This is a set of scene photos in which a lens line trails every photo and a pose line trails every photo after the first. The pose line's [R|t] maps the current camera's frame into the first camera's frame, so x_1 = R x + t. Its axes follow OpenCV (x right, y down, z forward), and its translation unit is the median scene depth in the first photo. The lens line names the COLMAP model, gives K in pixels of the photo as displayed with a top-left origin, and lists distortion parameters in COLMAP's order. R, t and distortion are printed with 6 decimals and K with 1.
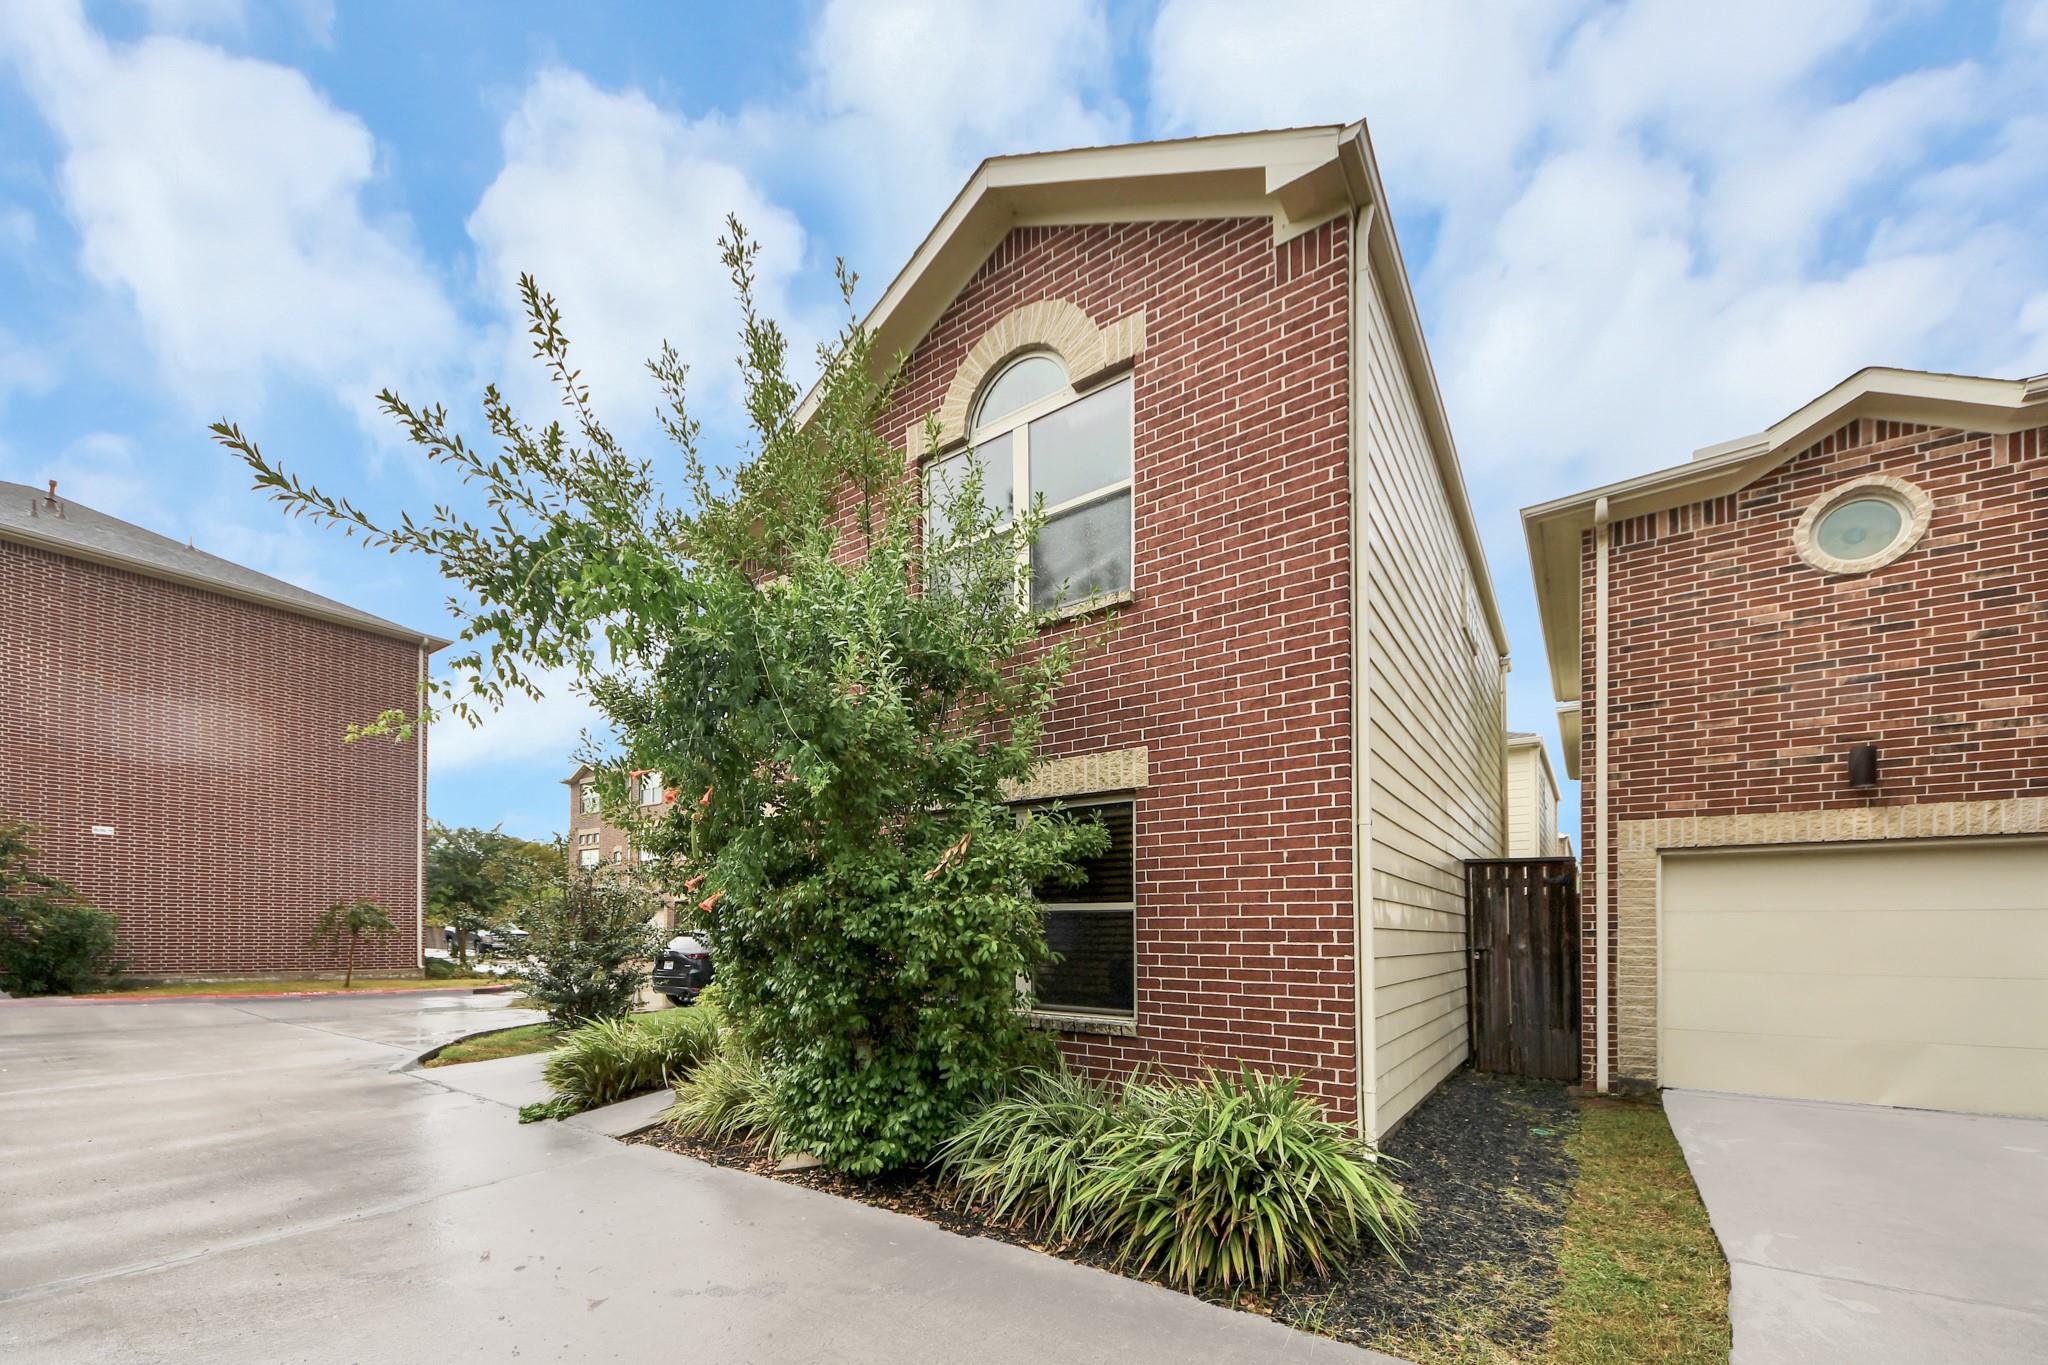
lens RADIAL K [[726.2, 0, 1020.2], [0, 726.2, 704.5], [0, 0, 1]] dist [-0.001417, -0.000138]
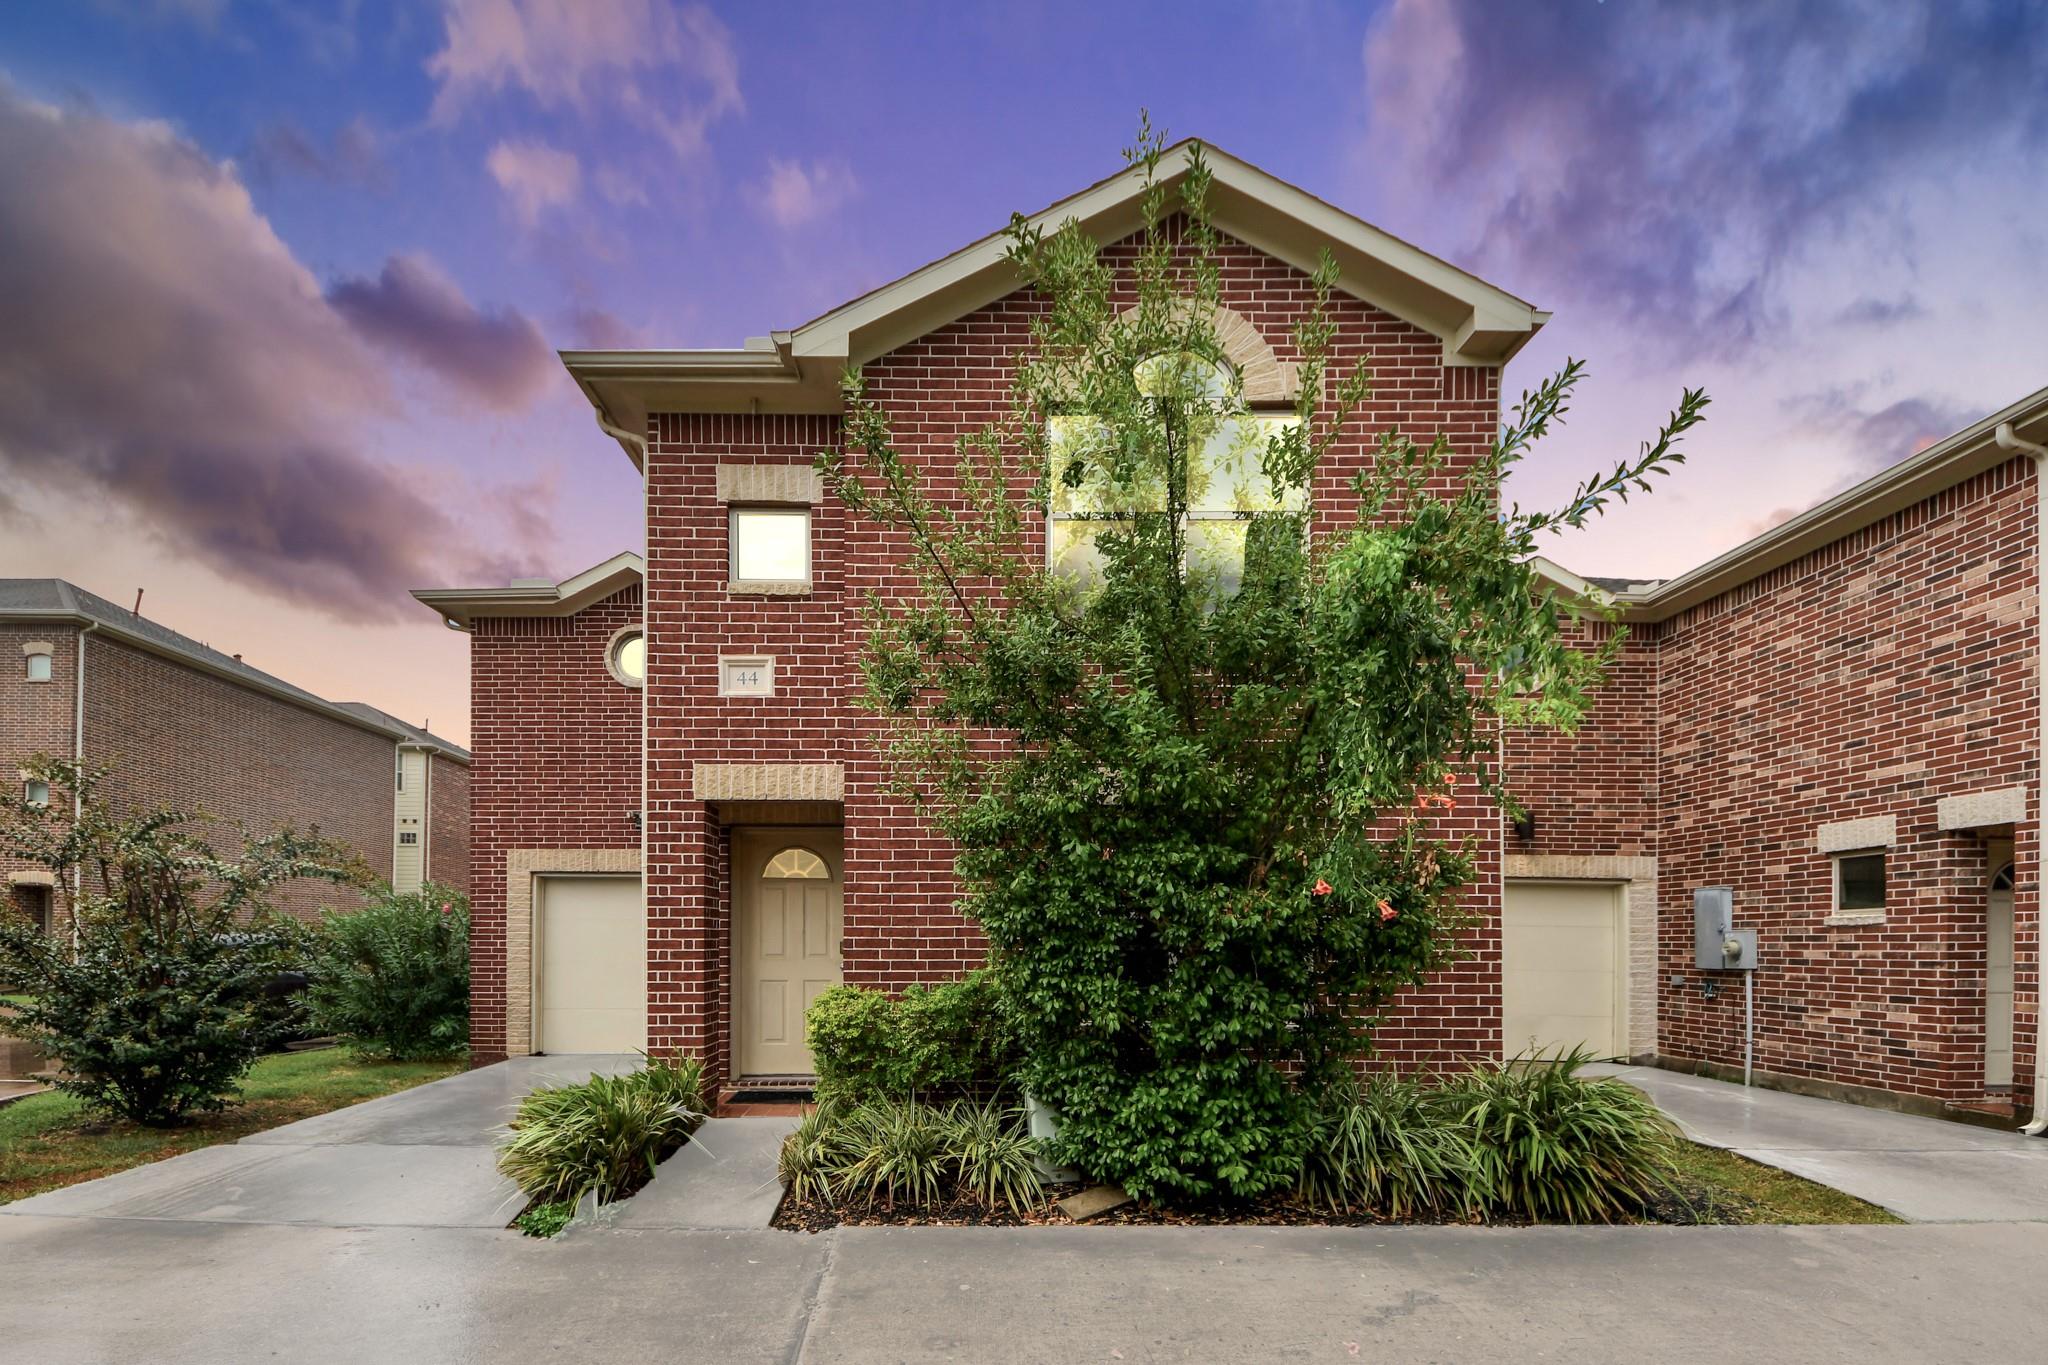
lens RADIAL K [[823.9, 0, 1024.2], [0, 823.9, 662.5], [0, 0, 1]] dist [0.001255, 0.000131]
pose [[0.829674, 0.180855, 0.528141, -0.725292], [-0.174224, 0.982700, -0.062819, 0.048480], [-0.530366, -0.039896, 0.846830, 0.165578]]
